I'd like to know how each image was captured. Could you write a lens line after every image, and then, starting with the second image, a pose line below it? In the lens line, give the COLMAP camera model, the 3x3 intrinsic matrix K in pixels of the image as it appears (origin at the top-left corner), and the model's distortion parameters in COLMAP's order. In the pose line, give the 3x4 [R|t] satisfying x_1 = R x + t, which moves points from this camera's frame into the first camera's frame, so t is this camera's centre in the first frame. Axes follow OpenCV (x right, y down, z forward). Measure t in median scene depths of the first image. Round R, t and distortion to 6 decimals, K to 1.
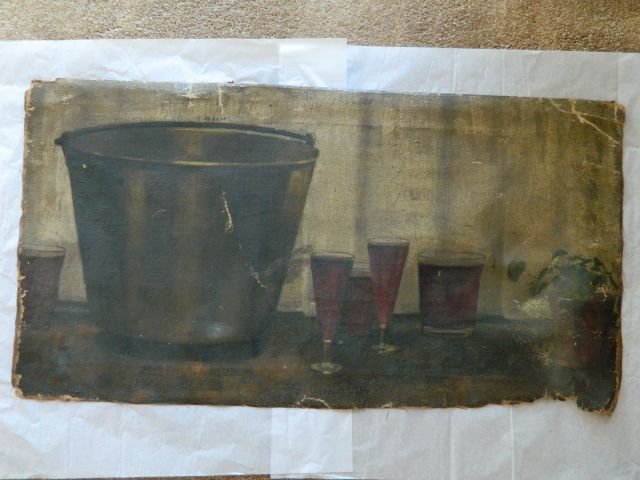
lens RADIAL K [[638.9, 0, 319.7], [0, 638.9, 237.6], [0, 0, 1]] dist [-0.026307, 0.000000]
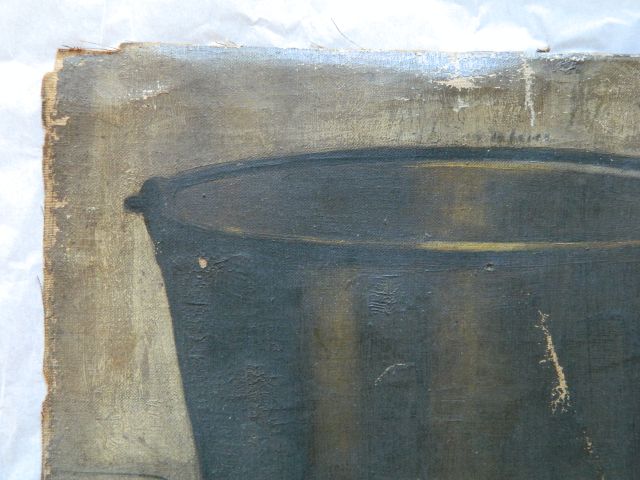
lens RADIAL K [[638.9, 0, 320.1], [0, 638.9, 239.5], [0, 0, 1]] dist [-0.026307, 0.000000]
pose [[0.997063, -0.031420, 0.069846, -0.324751], [0.031409, 0.999506, 0.001255, -0.125550], [-0.069851, 0.000943, 0.997557, 0.599339]]
